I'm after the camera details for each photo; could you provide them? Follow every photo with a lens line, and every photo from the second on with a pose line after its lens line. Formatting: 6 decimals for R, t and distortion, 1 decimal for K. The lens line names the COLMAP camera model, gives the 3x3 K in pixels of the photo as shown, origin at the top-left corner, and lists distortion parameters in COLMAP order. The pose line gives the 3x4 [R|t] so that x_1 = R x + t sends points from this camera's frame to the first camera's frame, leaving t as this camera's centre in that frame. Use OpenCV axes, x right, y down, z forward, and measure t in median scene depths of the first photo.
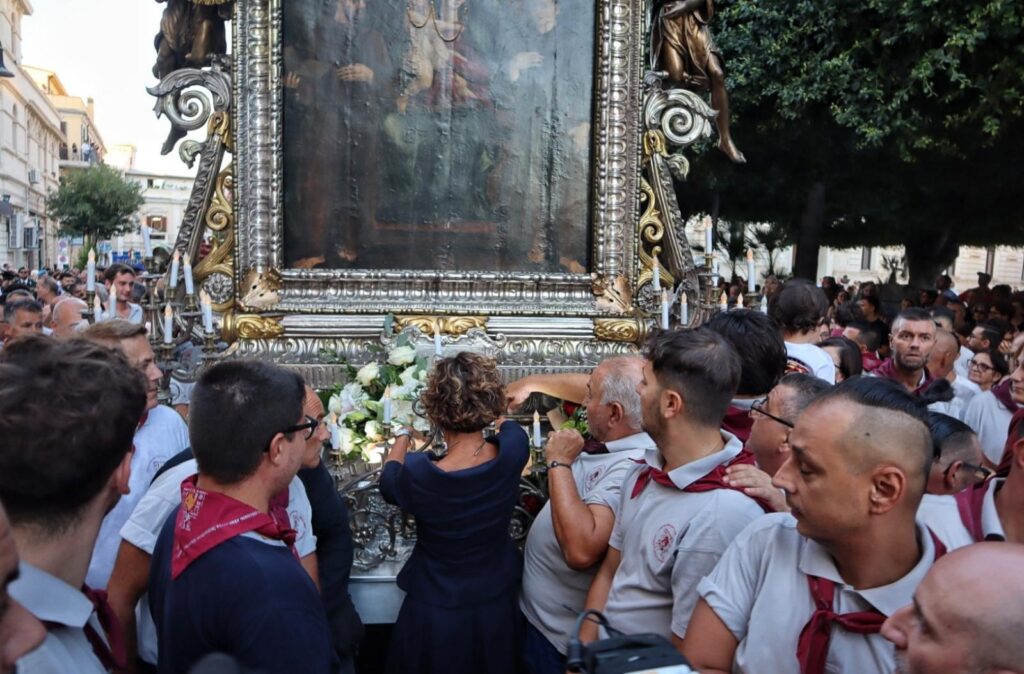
lens RADIAL K [[765.7, 0, 508.9], [0, 765.7, 319.3], [0, 0, 1]] dist [-0.089334, 0.073859]
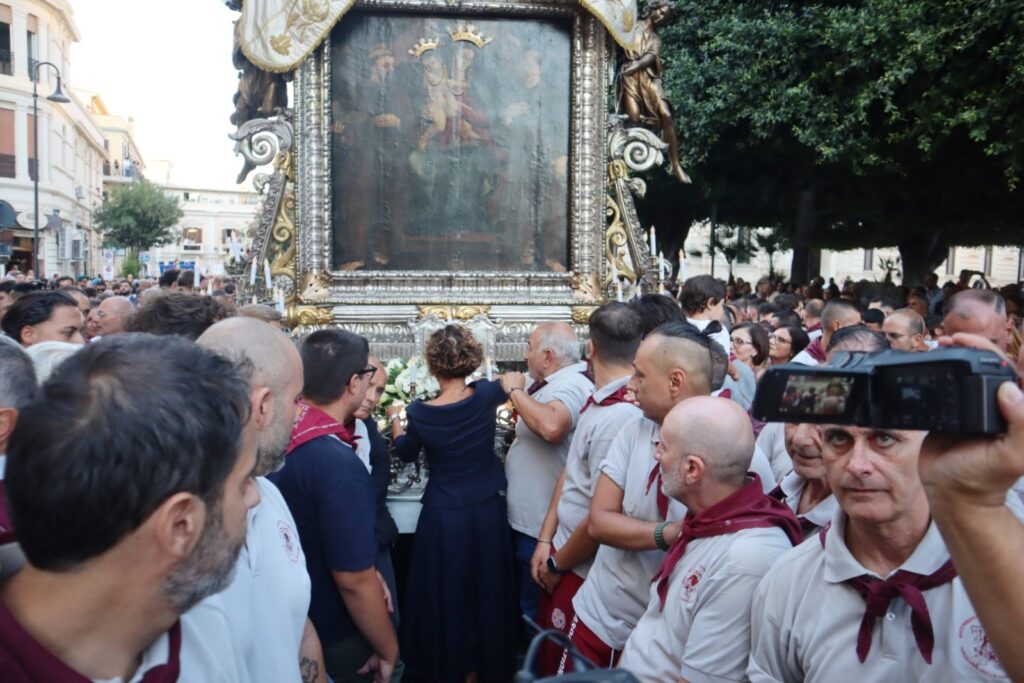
lens RADIAL K [[736.3, 0, 516.9], [0, 736.3, 310.8], [0, 0, 1]] dist [-0.106768, 0.089064]
pose [[0.999794, -0.010401, -0.017405, 0.040104], [0.010123, 0.999821, -0.015975, 0.025557], [0.017568, 0.015795, 0.999721, -0.247729]]
